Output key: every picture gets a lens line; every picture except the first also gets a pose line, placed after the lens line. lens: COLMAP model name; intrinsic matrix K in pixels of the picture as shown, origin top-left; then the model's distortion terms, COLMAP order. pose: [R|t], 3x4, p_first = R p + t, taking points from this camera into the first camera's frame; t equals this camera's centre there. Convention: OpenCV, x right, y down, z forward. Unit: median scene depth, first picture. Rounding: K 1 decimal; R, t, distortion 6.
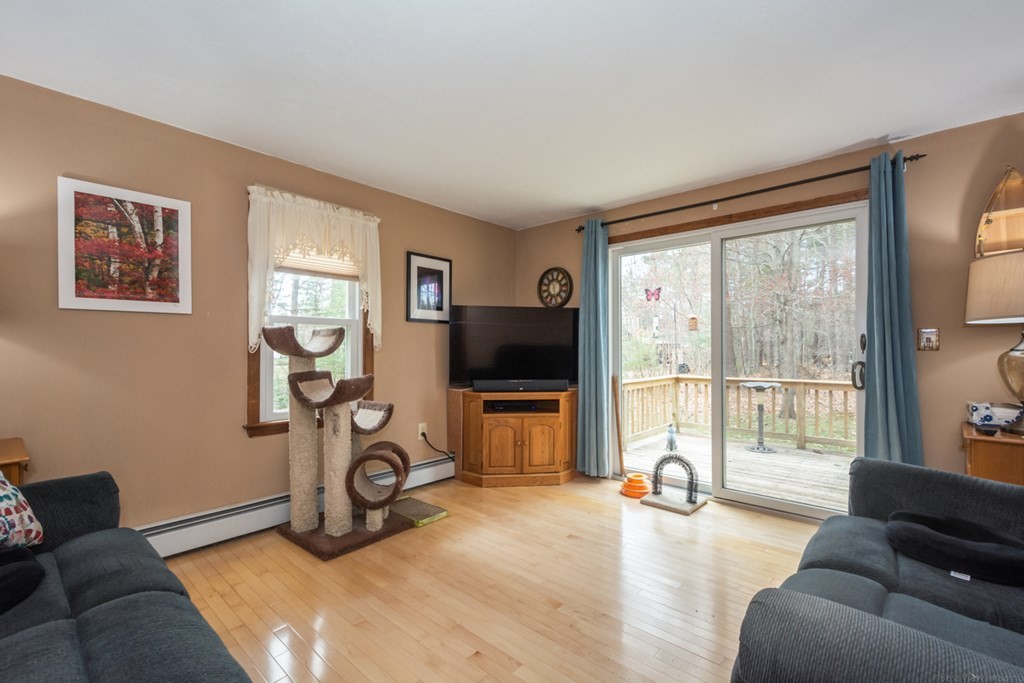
lens RADIAL K [[448.9, 0, 509.9], [0, 448.9, 352.4], [0, 0, 1]] dist [0.000461, -0.000041]
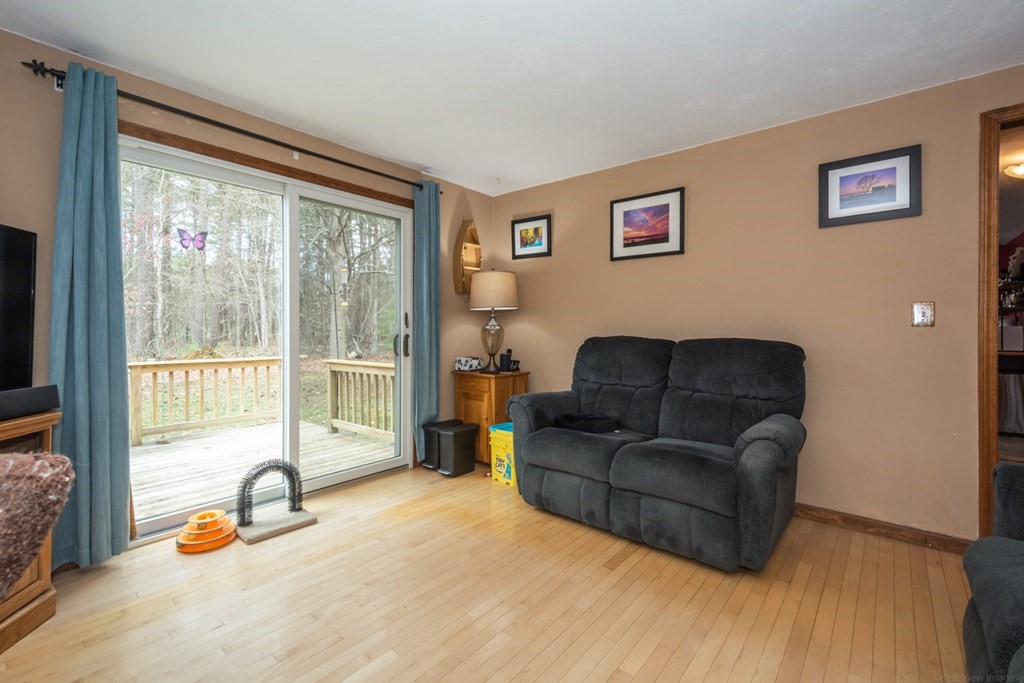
lens RADIAL K [[456.9, 0, 516.7], [0, 456.9, 329.5], [0, 0, 1]] dist [0.001289, -0.000316]
pose [[-0.056677, 0.001776, 0.998391, -0.430853], [0.004557, 0.999988, -0.001521, 0.009038], [-0.998382, 0.004464, -0.056684, 0.624223]]
